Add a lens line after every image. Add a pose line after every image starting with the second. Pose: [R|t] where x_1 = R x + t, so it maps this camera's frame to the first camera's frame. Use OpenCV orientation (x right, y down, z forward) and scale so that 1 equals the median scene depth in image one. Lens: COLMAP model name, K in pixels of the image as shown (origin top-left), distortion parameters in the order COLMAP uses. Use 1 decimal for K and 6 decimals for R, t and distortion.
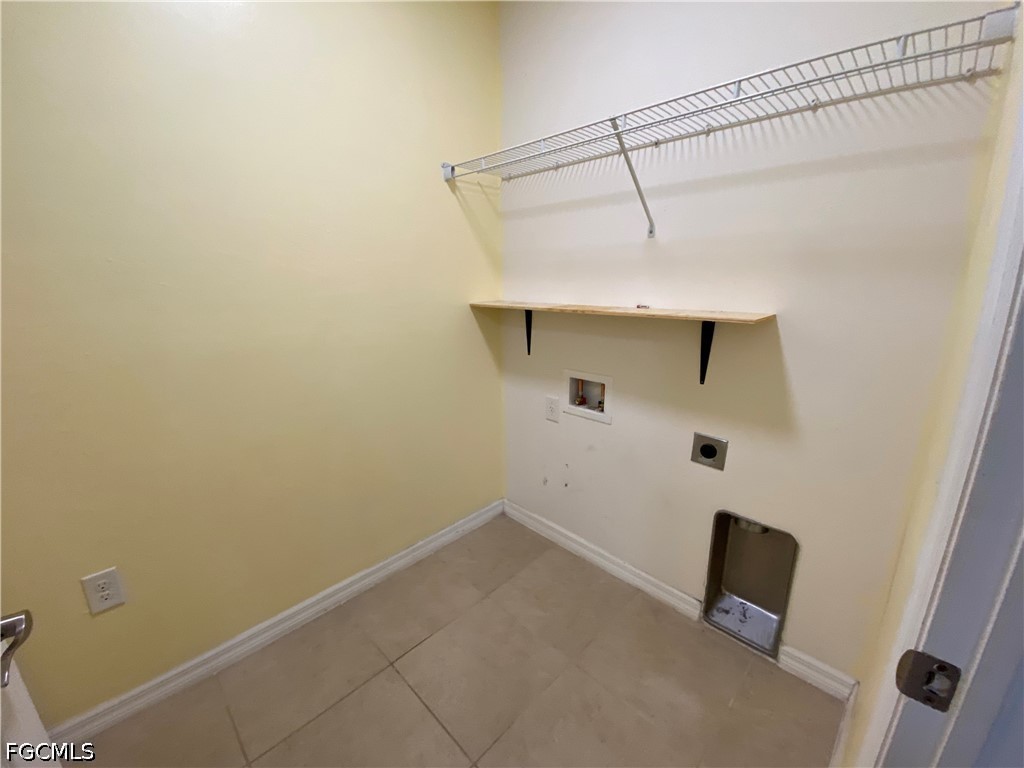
lens RADIAL K [[414.3, 0, 512.0], [0, 414.3, 384.0], [0, 0, 1]] dist [0.029573, -0.023915]
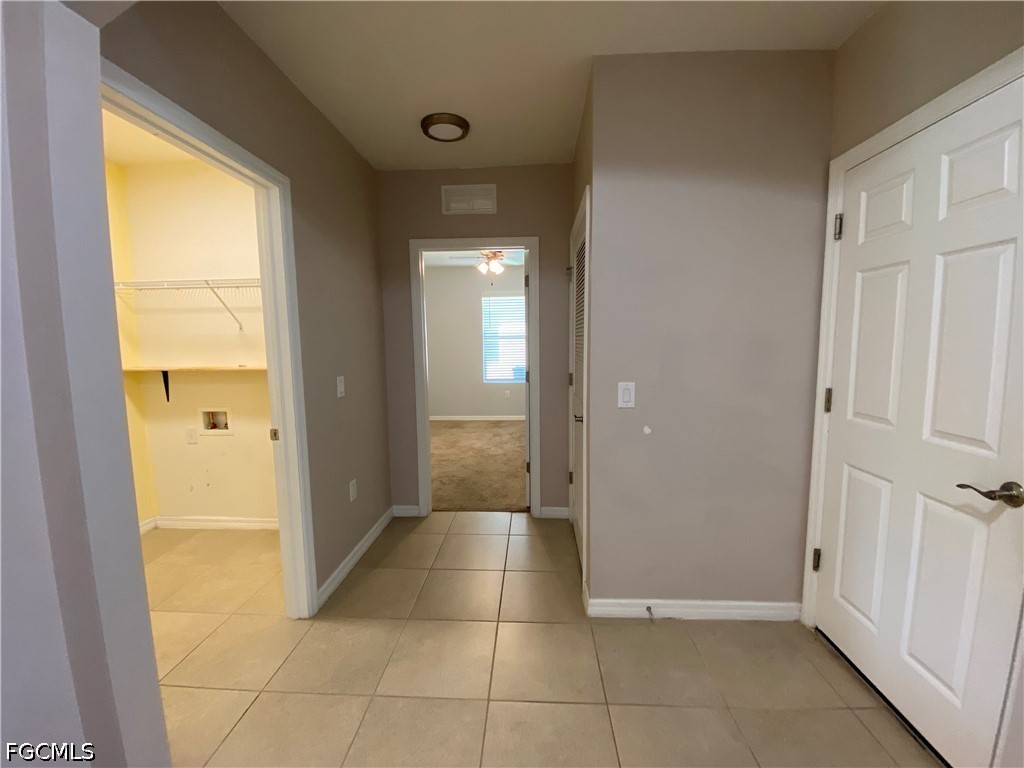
lens RADIAL K [[417.7, 0, 509.5], [0, 417.7, 384.5], [0, 0, 1]] dist [0.020587, -0.024202]
pose [[0.743184, -0.076283, 0.664724, -0.043784], [0.159023, 0.985150, -0.064739, 0.169405], [-0.649915, 0.153819, 0.744279, -0.952480]]
